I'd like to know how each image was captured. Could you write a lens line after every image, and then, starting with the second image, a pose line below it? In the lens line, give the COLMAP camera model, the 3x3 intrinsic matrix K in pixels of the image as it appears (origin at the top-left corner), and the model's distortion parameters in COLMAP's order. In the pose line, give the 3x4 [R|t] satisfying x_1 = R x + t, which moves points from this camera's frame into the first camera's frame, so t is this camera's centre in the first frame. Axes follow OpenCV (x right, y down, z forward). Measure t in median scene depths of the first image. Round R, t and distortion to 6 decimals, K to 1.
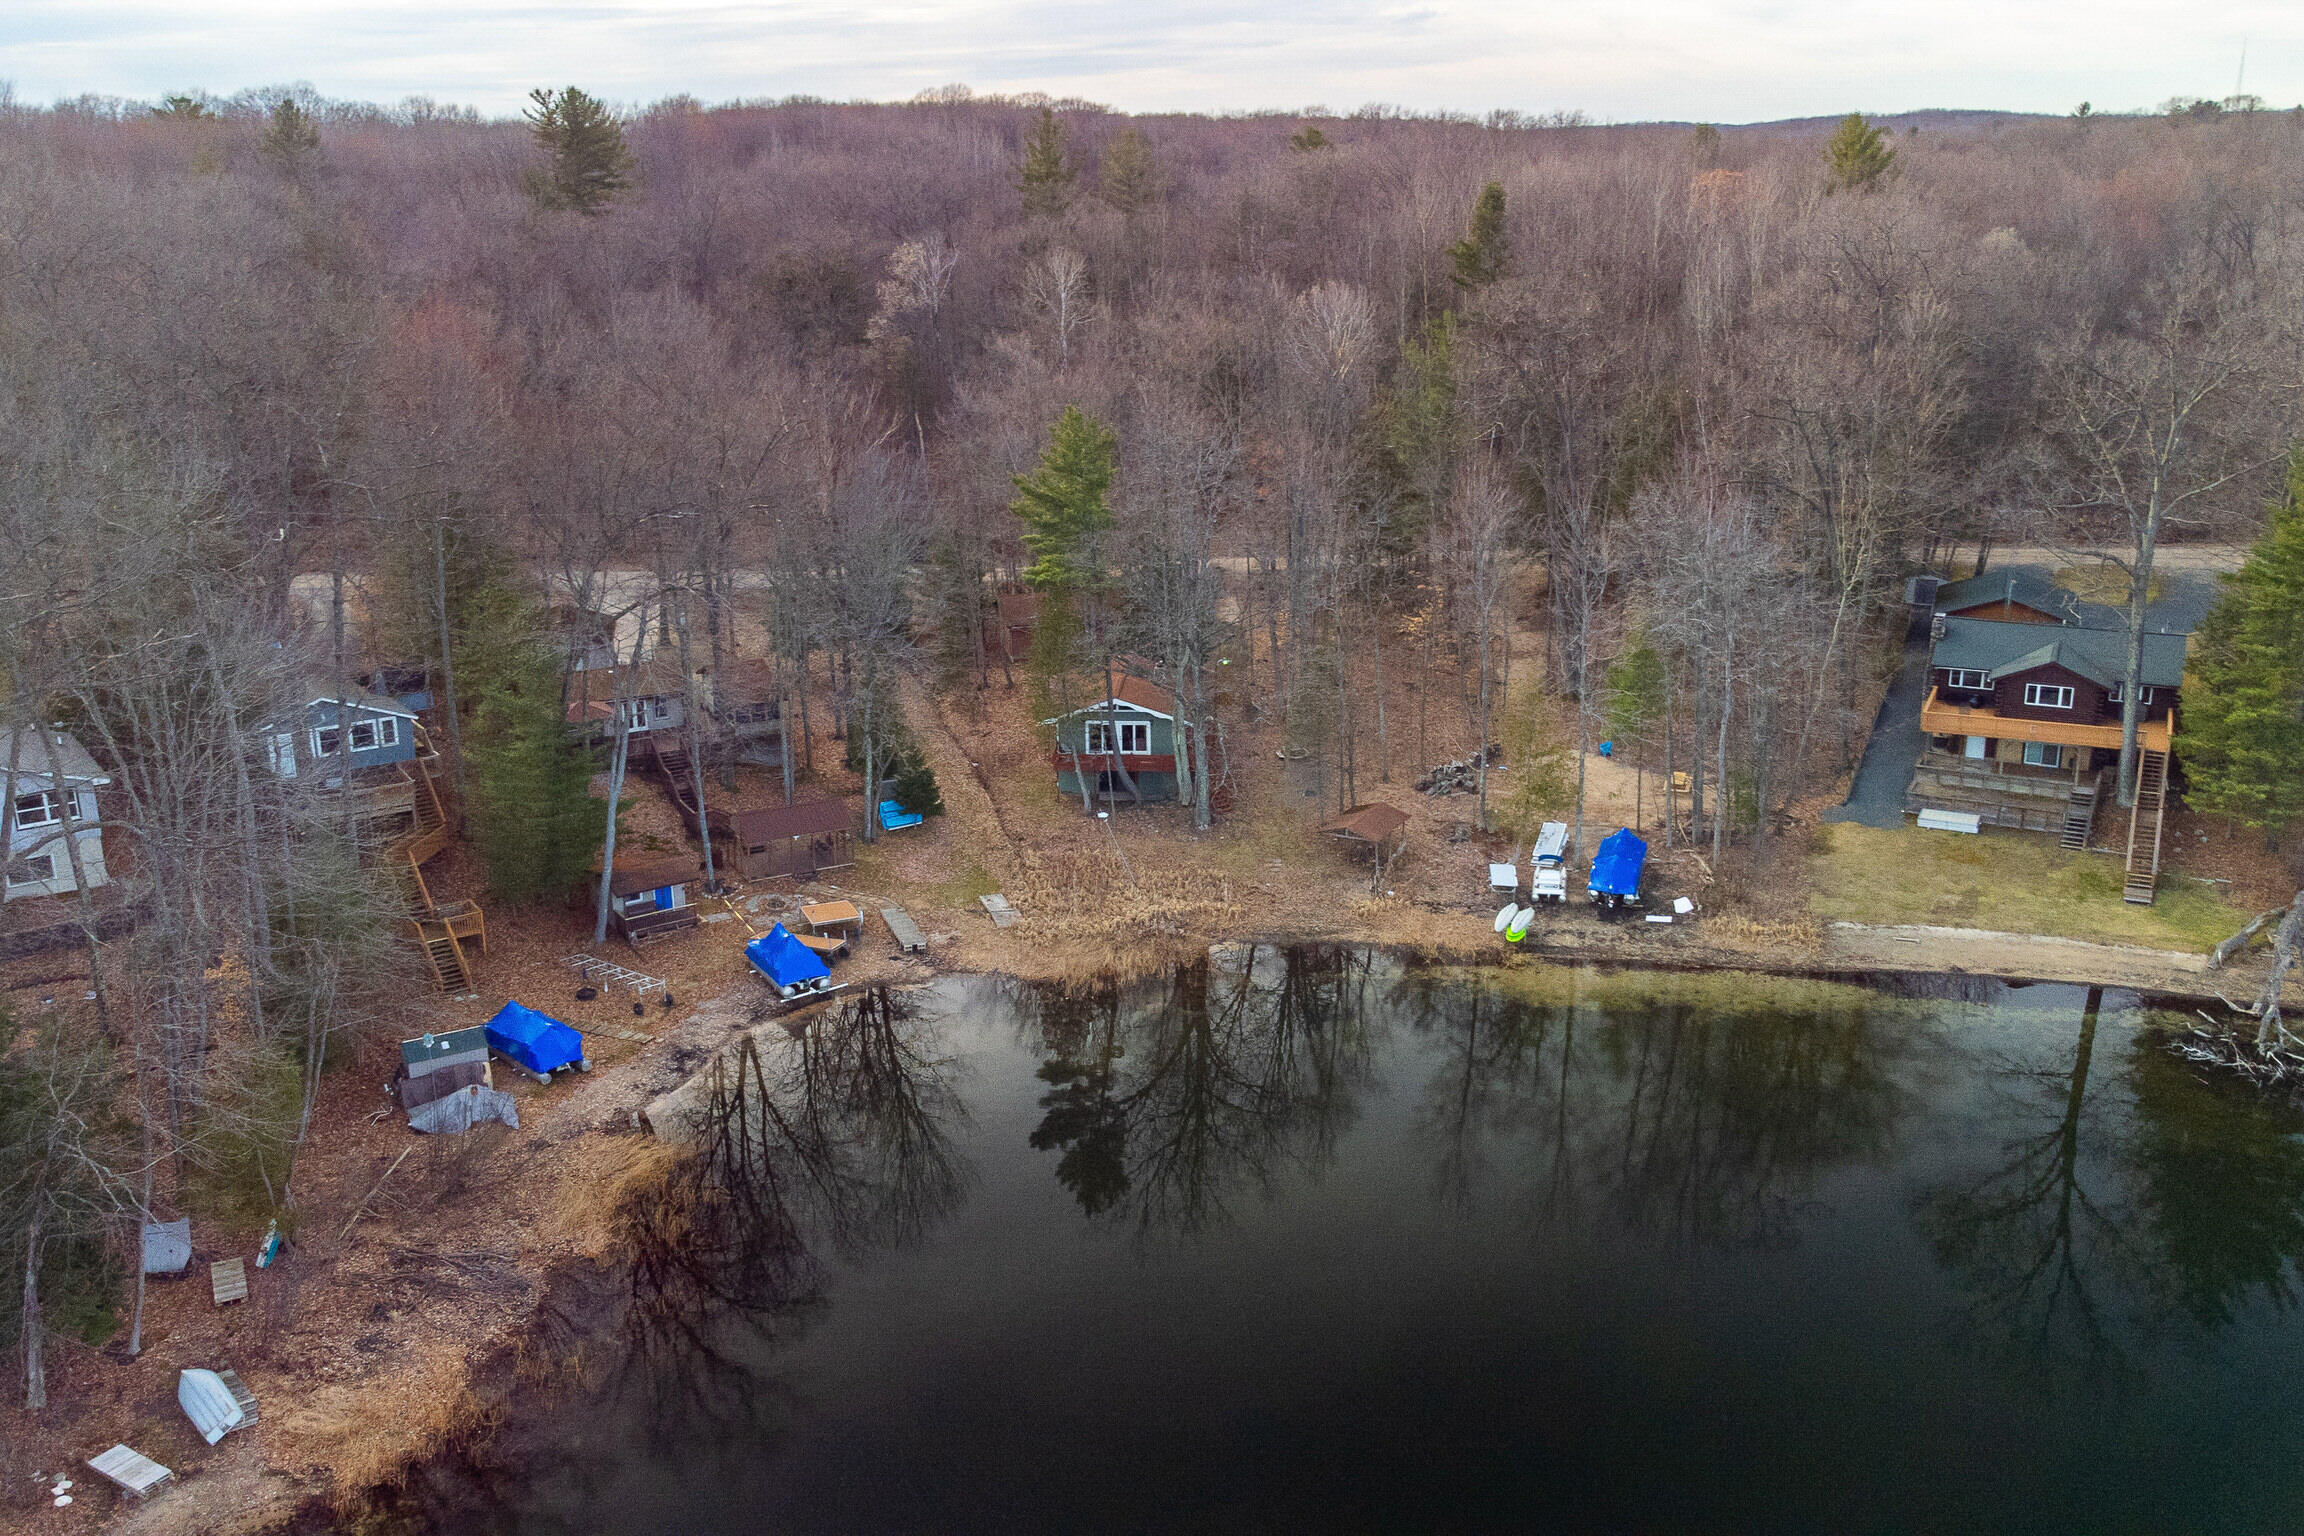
lens RADIAL K [[2097.6, 0, 1125.2], [0, 2097.6, 703.9], [0, 0, 1]] dist [0.053622, -0.085068]
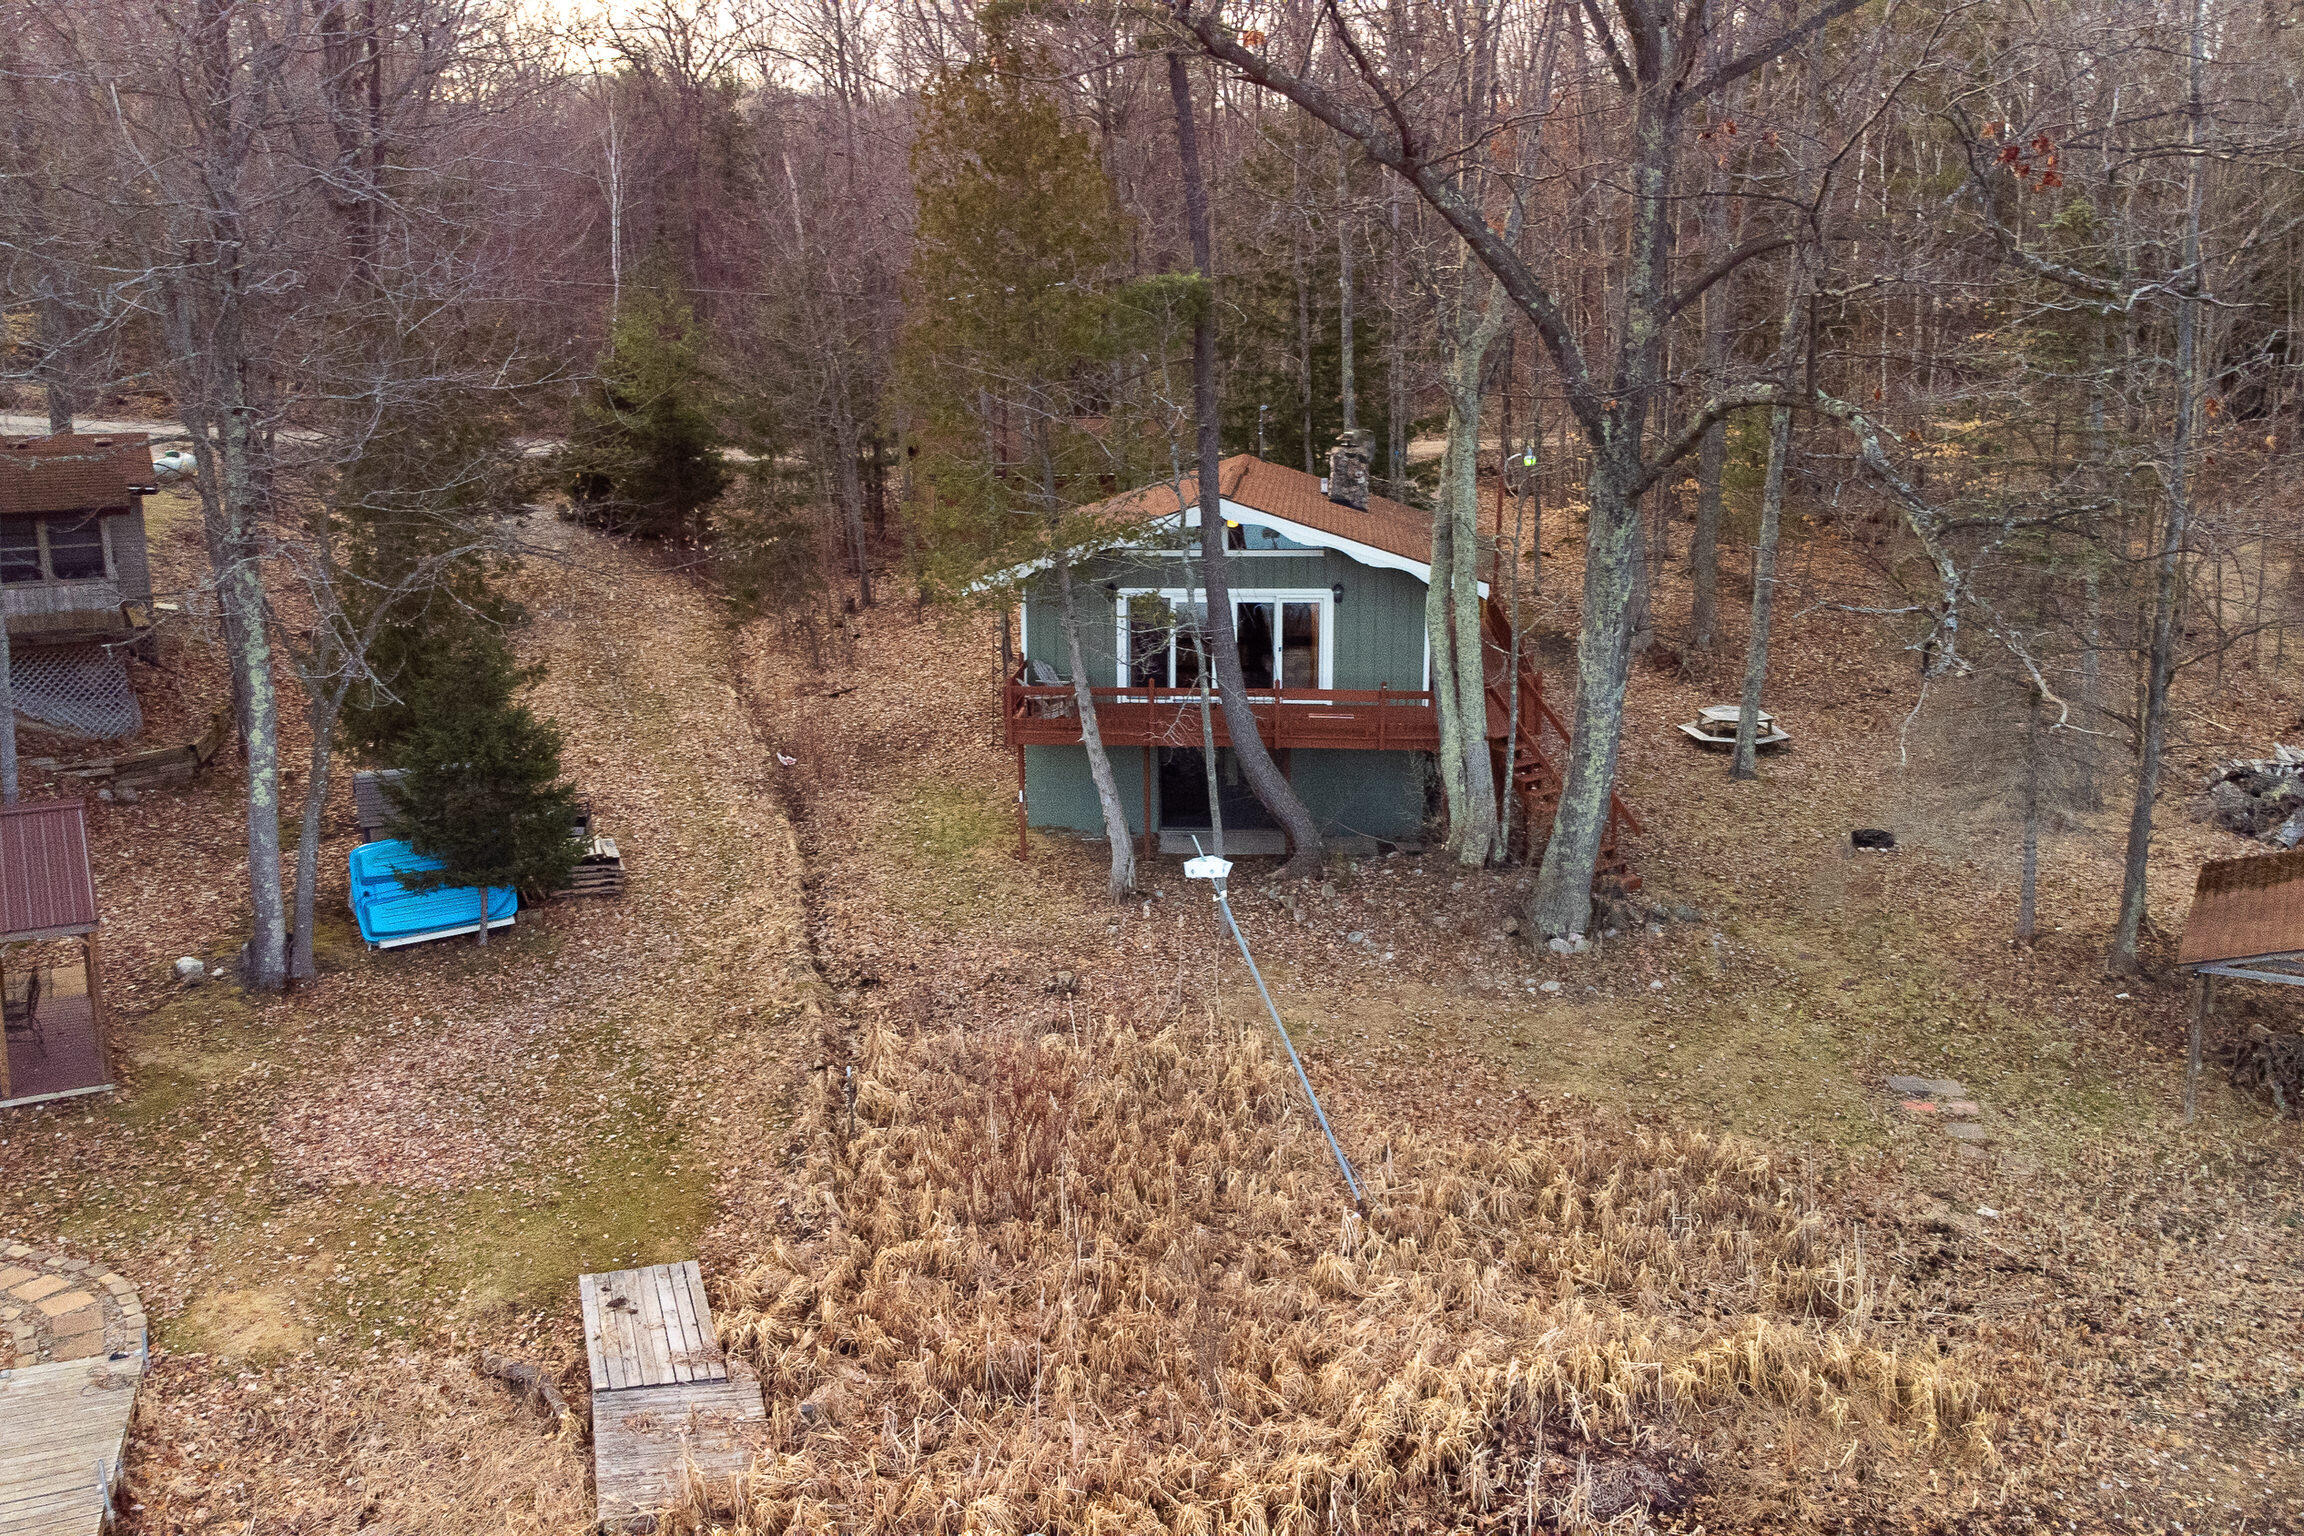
lens RADIAL K [[2097.6, 0, 1125.2], [0, 2097.6, 703.9], [0, 0, 1]] dist [0.053622, -0.085068]
pose [[0.999944, 0.007227, -0.007671, -0.016764], [-0.007734, 0.997634, -0.068312, 0.049484], [0.007159, 0.068368, 0.997635, 0.770584]]
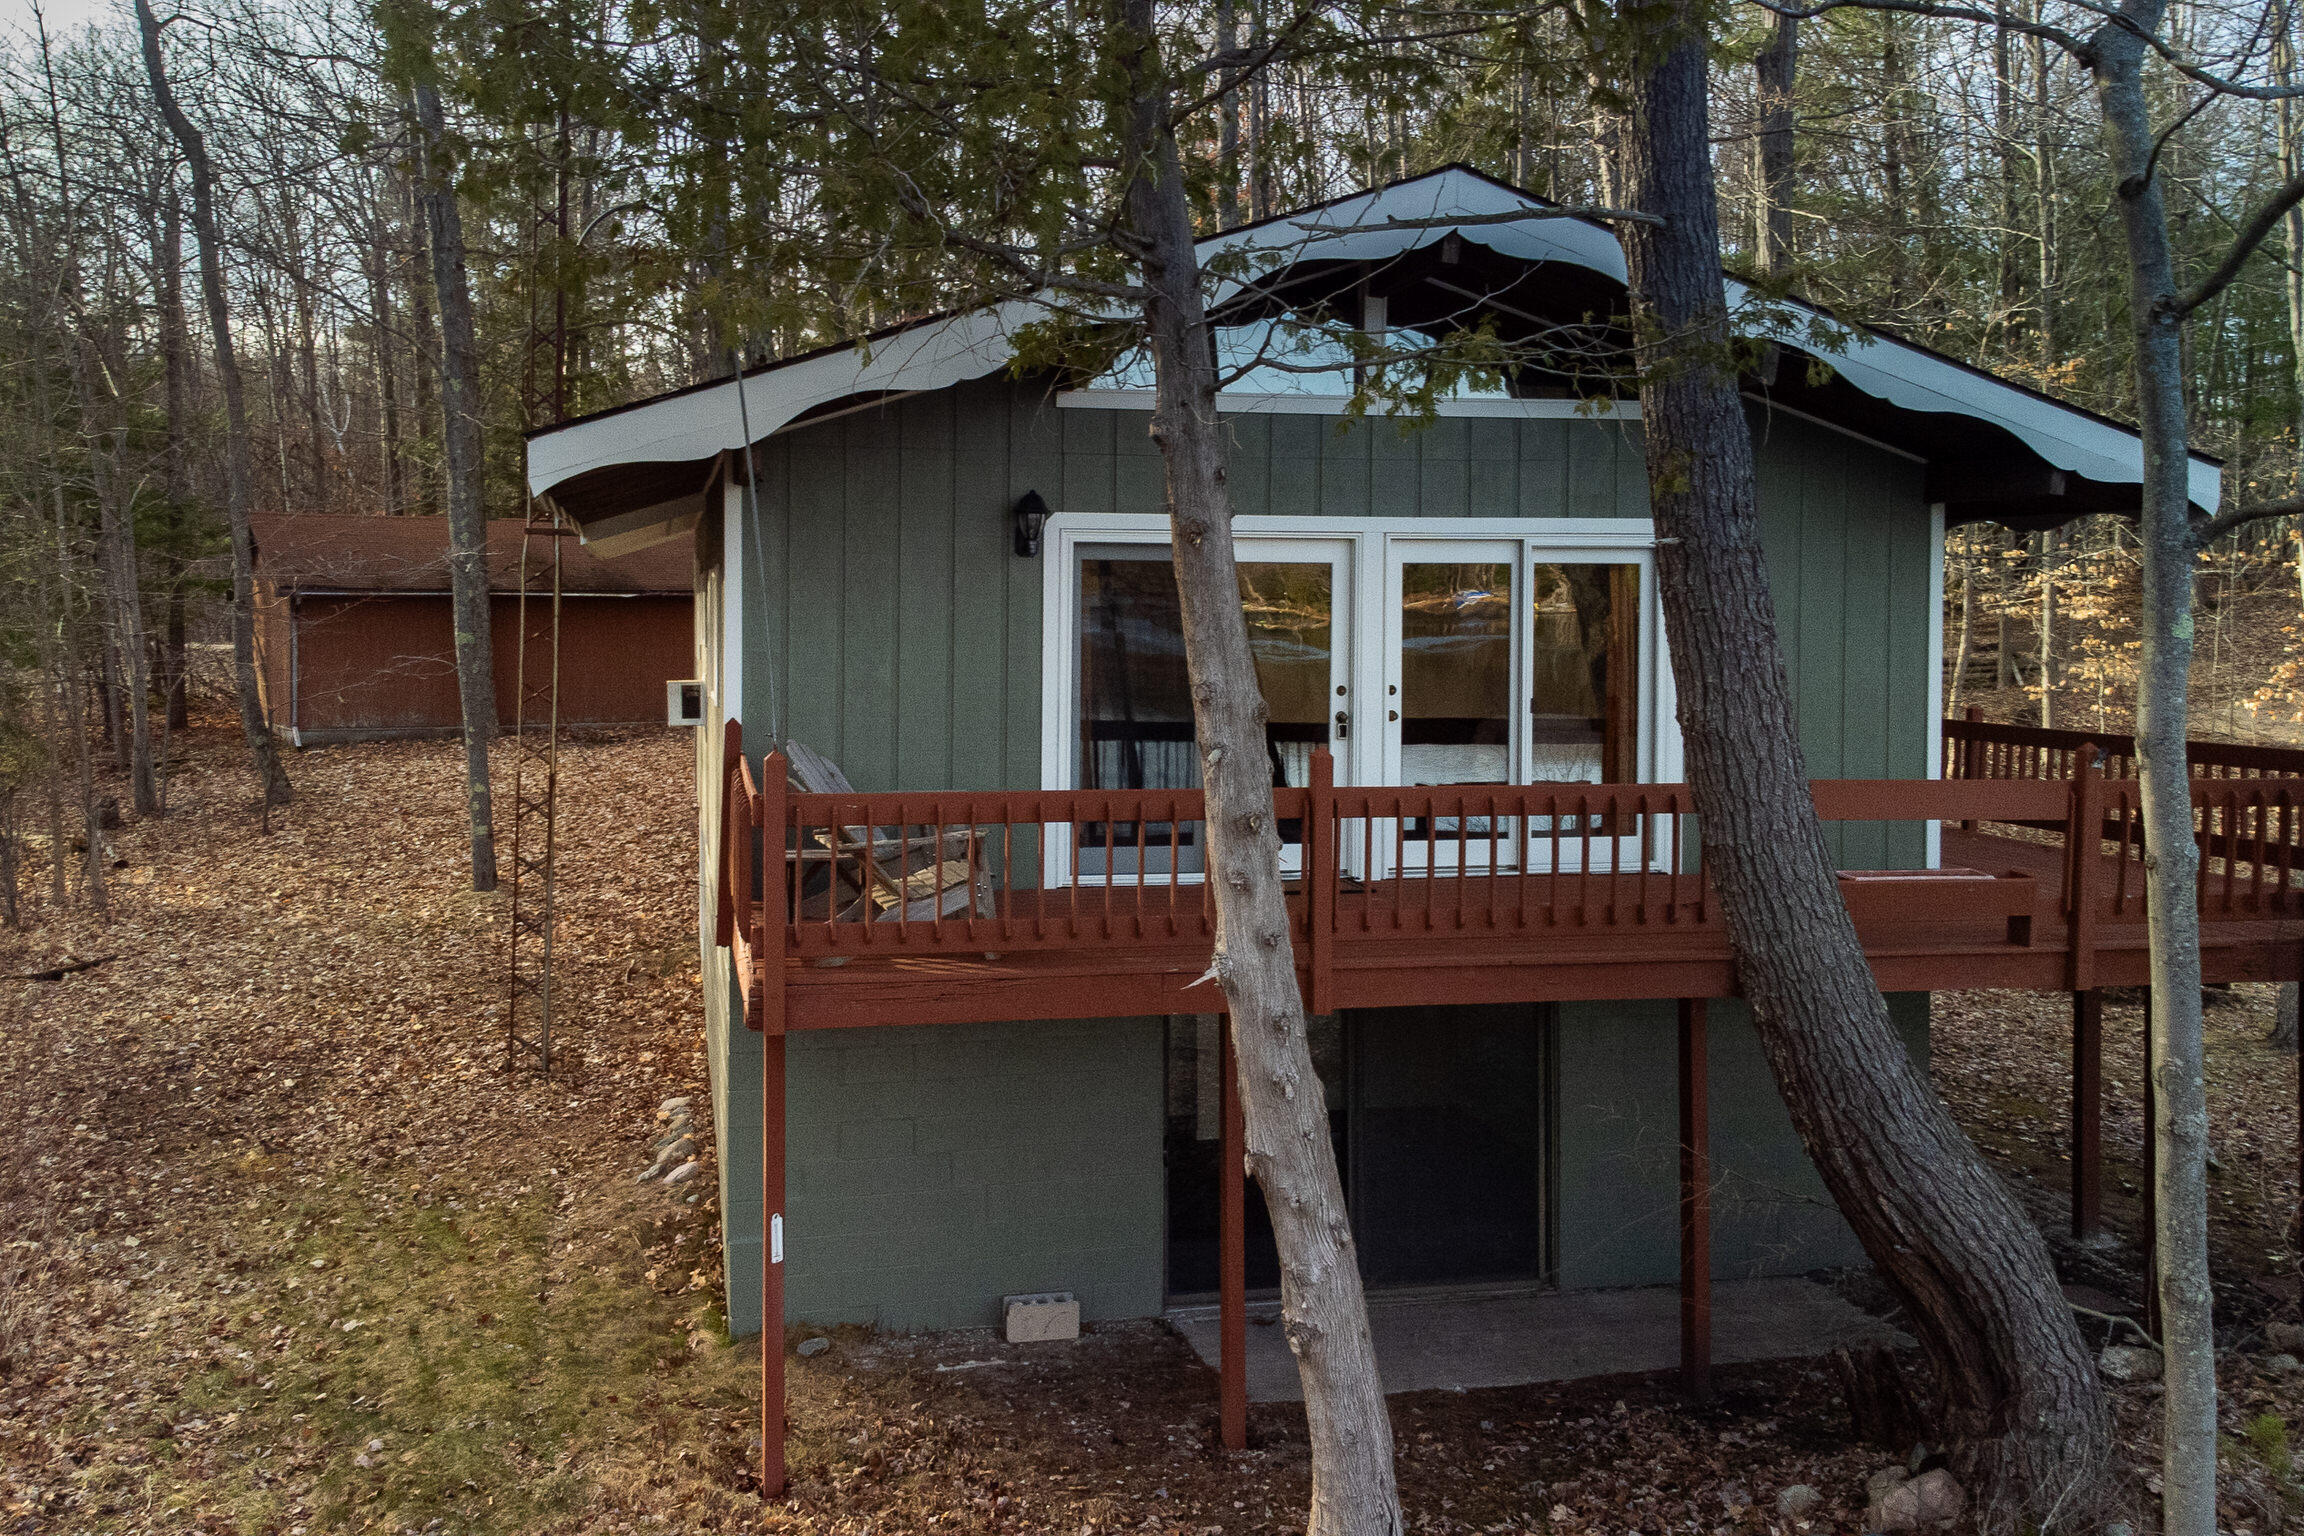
lens RADIAL K [[2062.6, 0, 1161.7], [0, 2062.6, 704.1], [0, 0, 1]] dist [0.041203, -0.014071]
pose [[0.949183, -0.000176, 0.314724, -0.046554], [0.068294, 0.976287, -0.205424, 0.038594], [-0.307225, 0.216479, 0.926687, 1.006018]]
